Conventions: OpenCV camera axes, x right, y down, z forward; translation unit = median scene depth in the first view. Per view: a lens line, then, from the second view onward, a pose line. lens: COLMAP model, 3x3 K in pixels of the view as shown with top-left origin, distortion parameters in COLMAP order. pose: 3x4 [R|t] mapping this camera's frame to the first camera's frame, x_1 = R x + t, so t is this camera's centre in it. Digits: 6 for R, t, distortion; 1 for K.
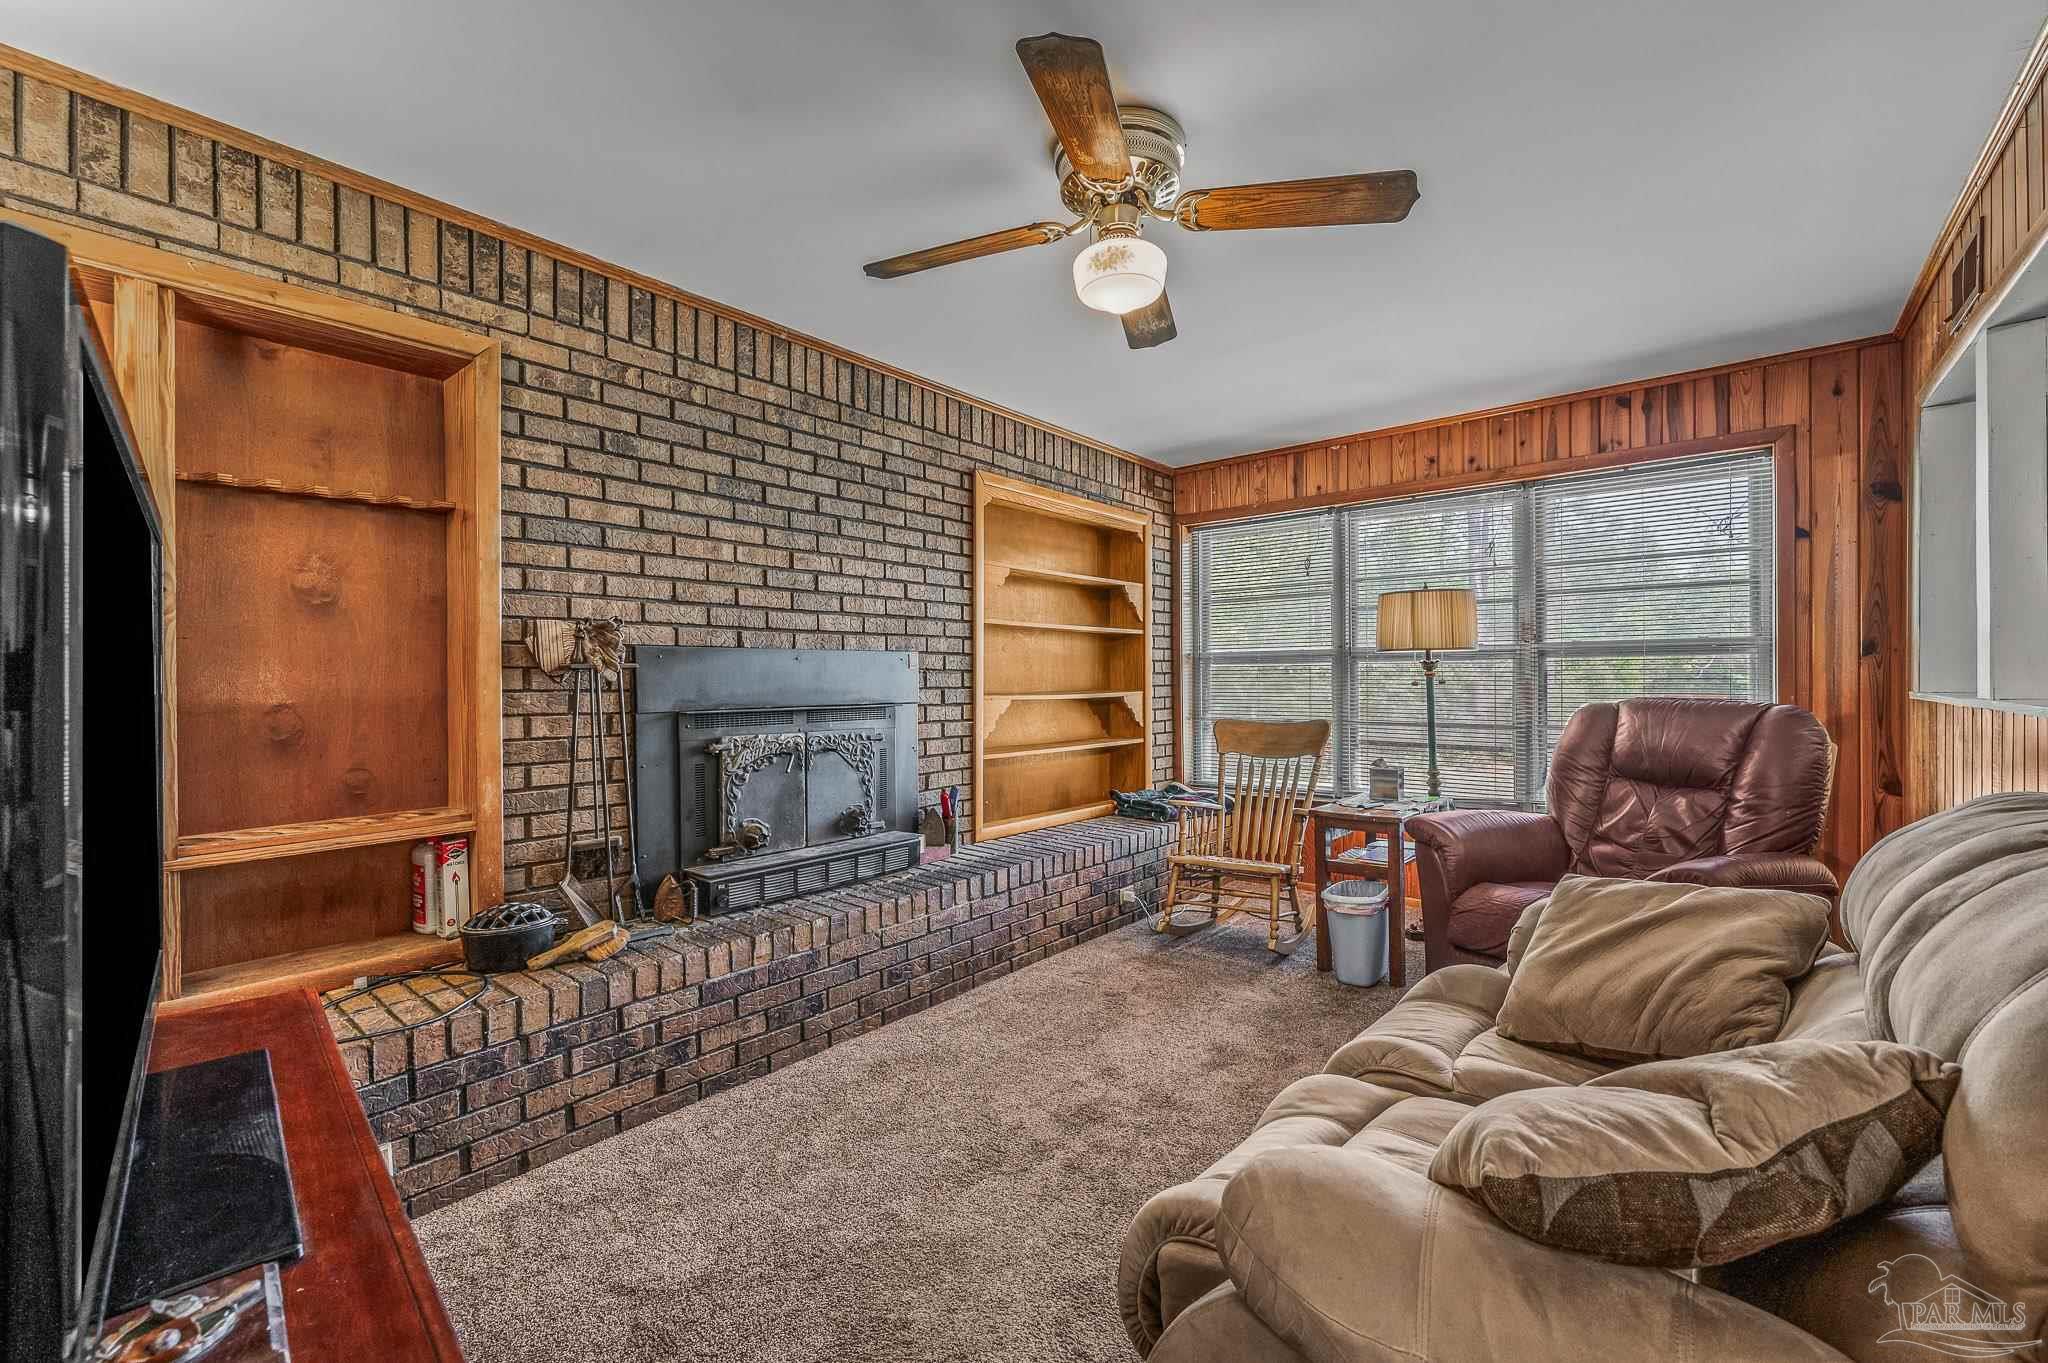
lens RADIAL K [[846.0, 0, 1026.8], [0, 846.0, 683.2], [0, 0, 1]] dist [-0.001630, -0.000043]
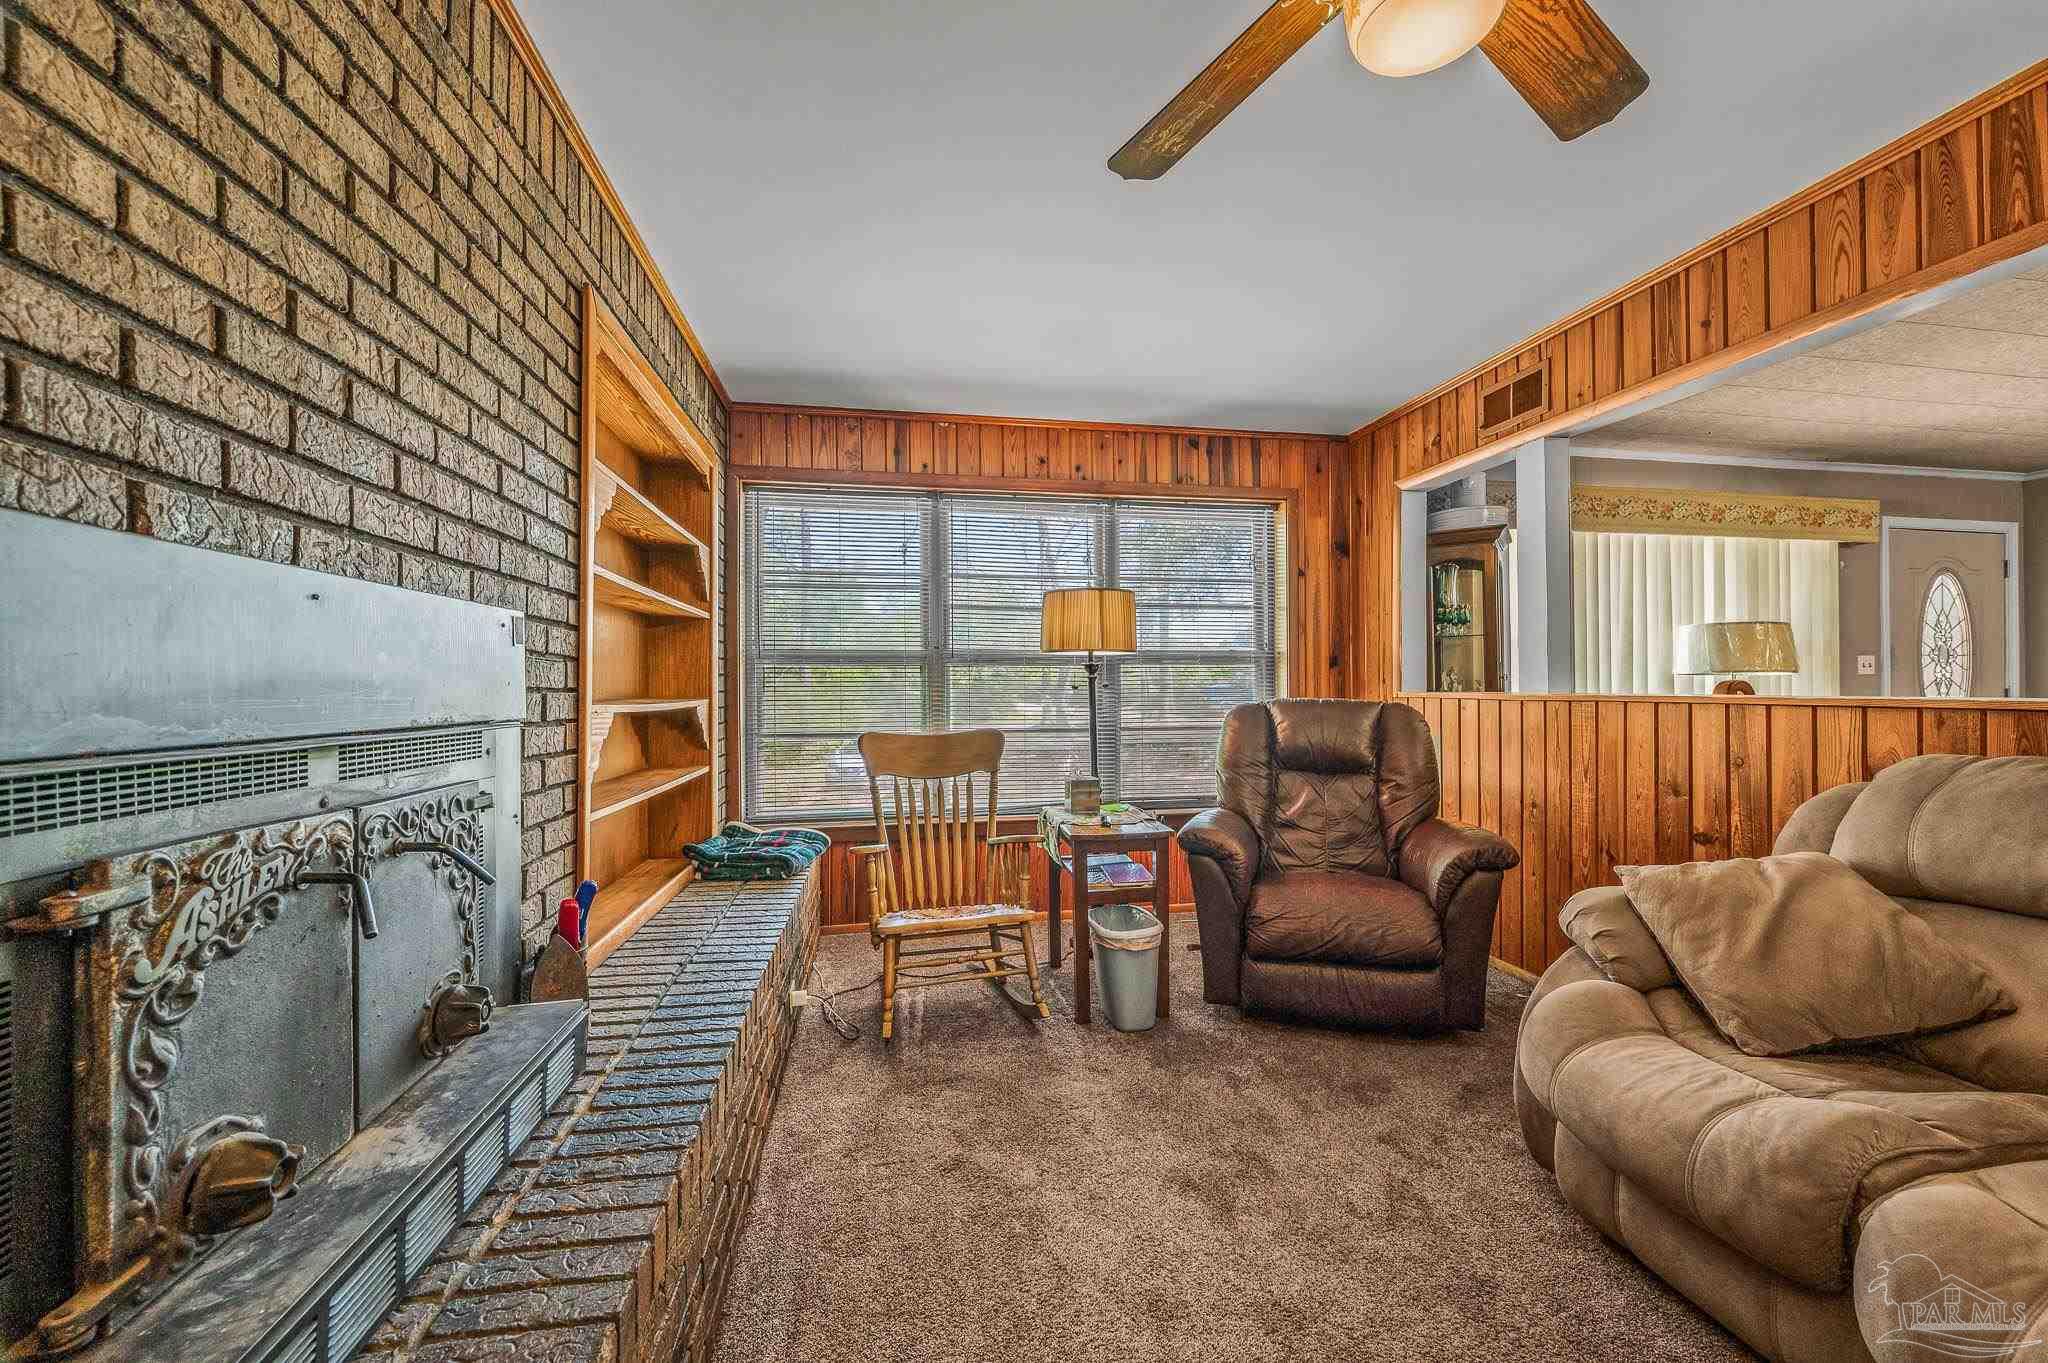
lens RADIAL K [[811.9, 0, 1032.6], [0, 811.9, 682.4], [0, 0, 1]] dist [-0.001356, -0.000211]
pose [[0.637094, 0.010476, 0.770715, -0.433946], [0.004607, 0.999838, -0.017399, 0.016726], [-0.770772, 0.014635, 0.636943, 0.718781]]
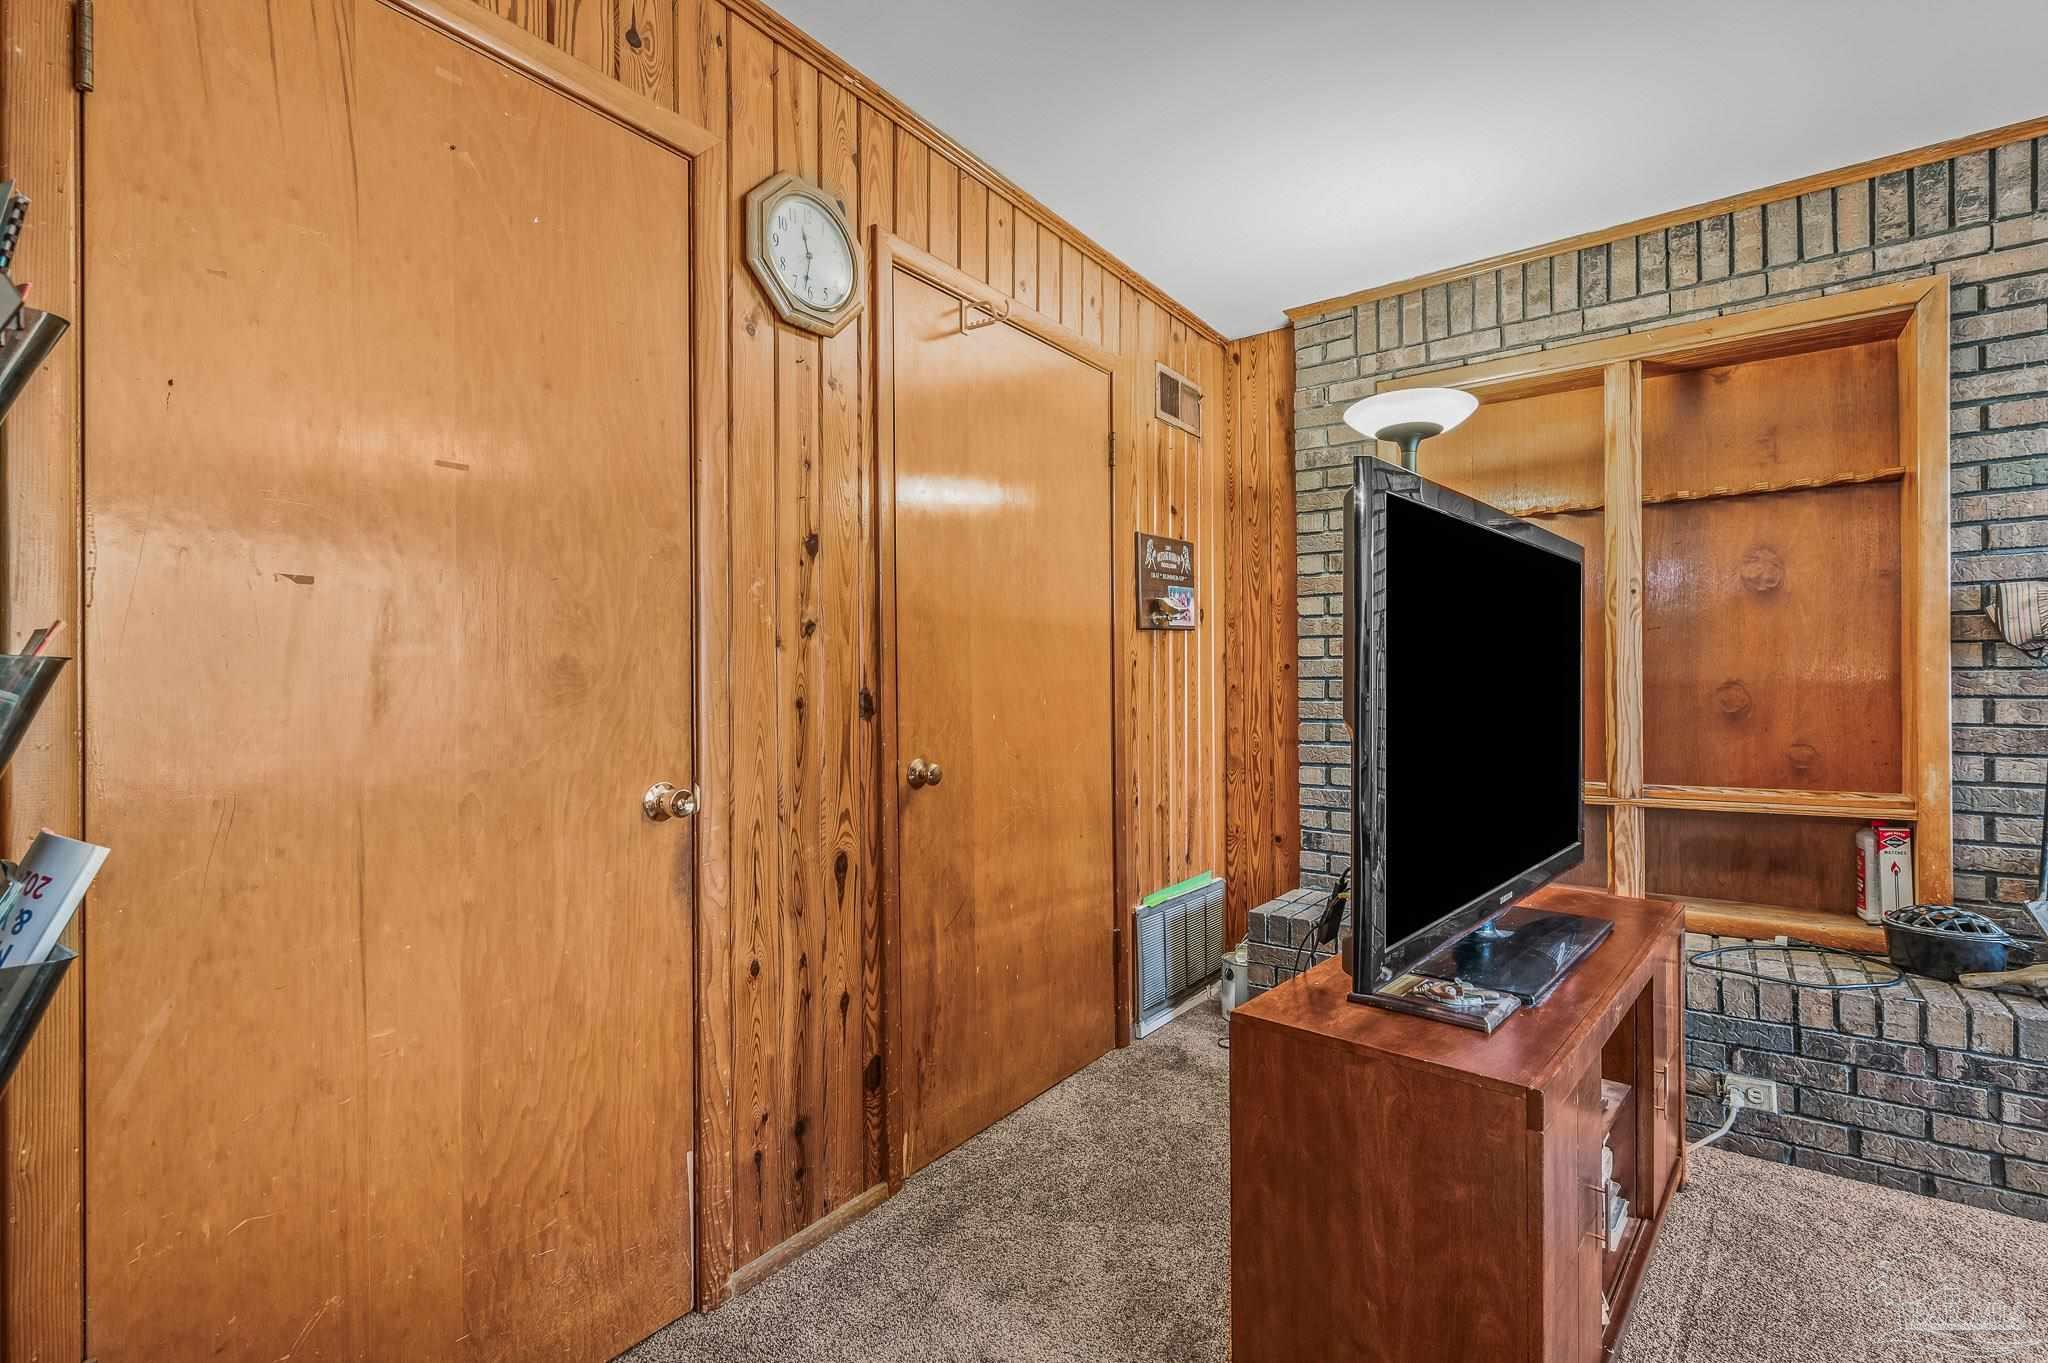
lens RADIAL K [[935.9, 0, 1025.5], [0, 935.9, 684.5], [0, 0, 1]] dist [-0.003377, -0.000207]
pose [[0.057252, 0.003380, -0.998354, 0.290707], [-0.000575, 0.999994, 0.003352, 0.022976], [0.998360, 0.000382, 0.057254, -0.021582]]
